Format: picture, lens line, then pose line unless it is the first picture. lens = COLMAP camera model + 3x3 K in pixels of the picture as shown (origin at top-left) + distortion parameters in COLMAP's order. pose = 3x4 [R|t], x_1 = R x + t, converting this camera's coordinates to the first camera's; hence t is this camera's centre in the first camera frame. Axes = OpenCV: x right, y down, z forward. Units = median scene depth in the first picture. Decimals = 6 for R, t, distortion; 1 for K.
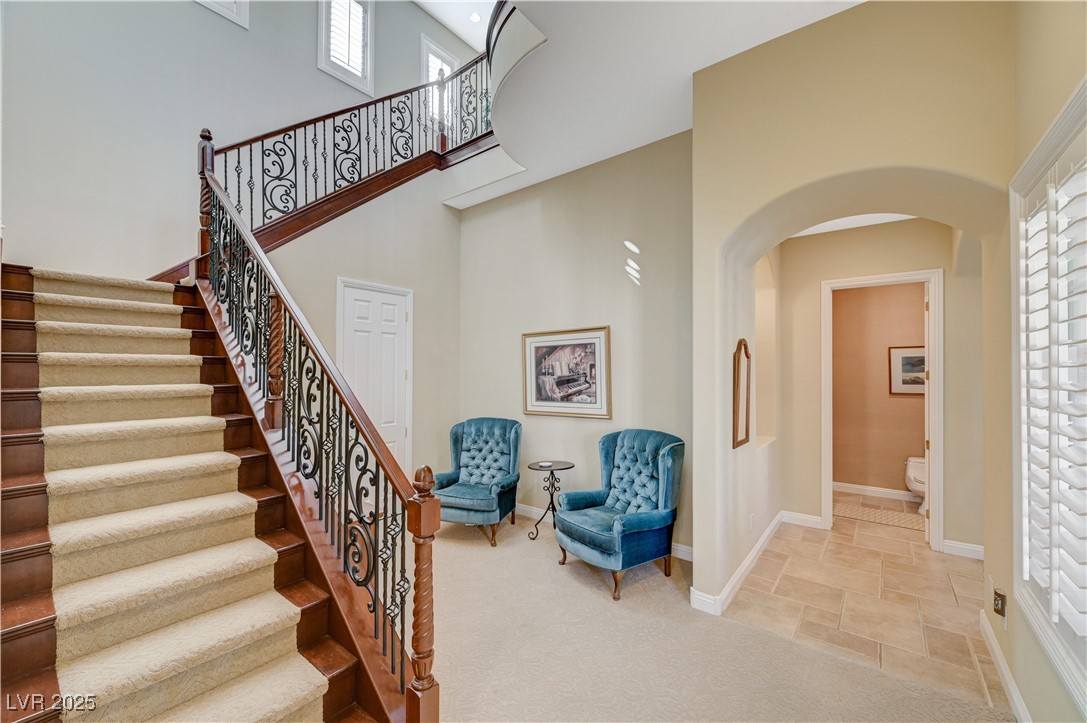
lens RADIAL K [[428.3, 0, 543.6], [0, 428.3, 365.5], [0, 0, 1]] dist [-0.001185, 0.000006]
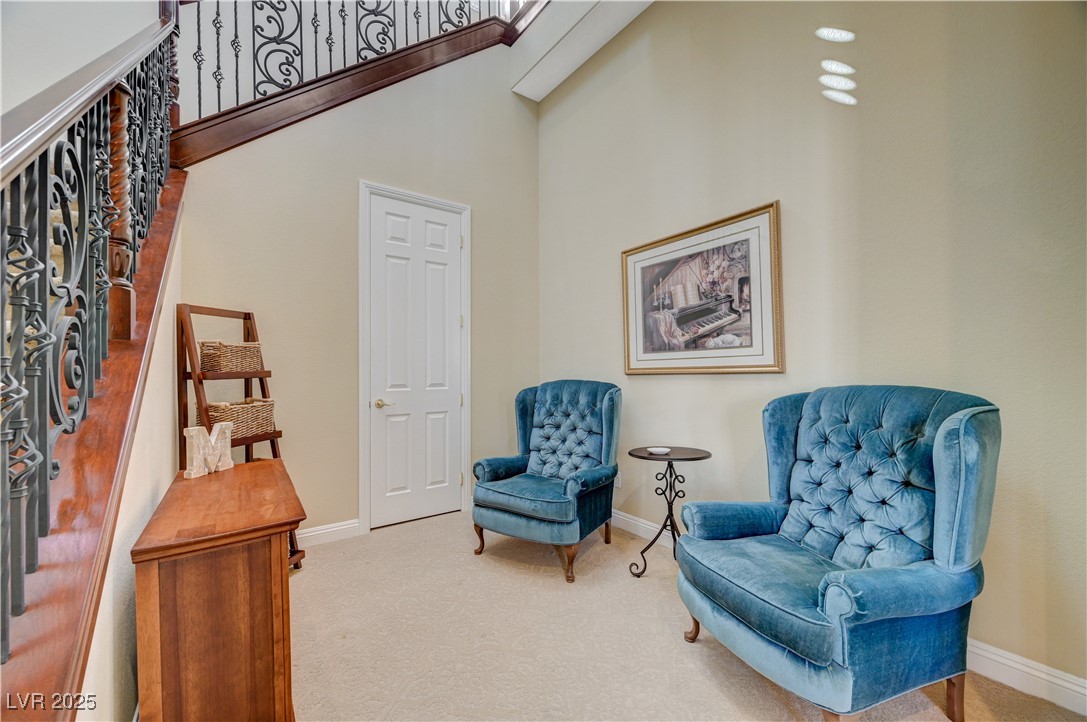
lens RADIAL K [[428.3, 0, 543.6], [0, 428.3, 365.0], [0, 0, 1]] dist [-0.001185, 0.000006]
pose [[0.963275, -0.006420, -0.268441, 0.010629], [0.008416, 0.999945, 0.006286, 0.107440], [0.268386, -0.008315, 0.963276, 0.389578]]
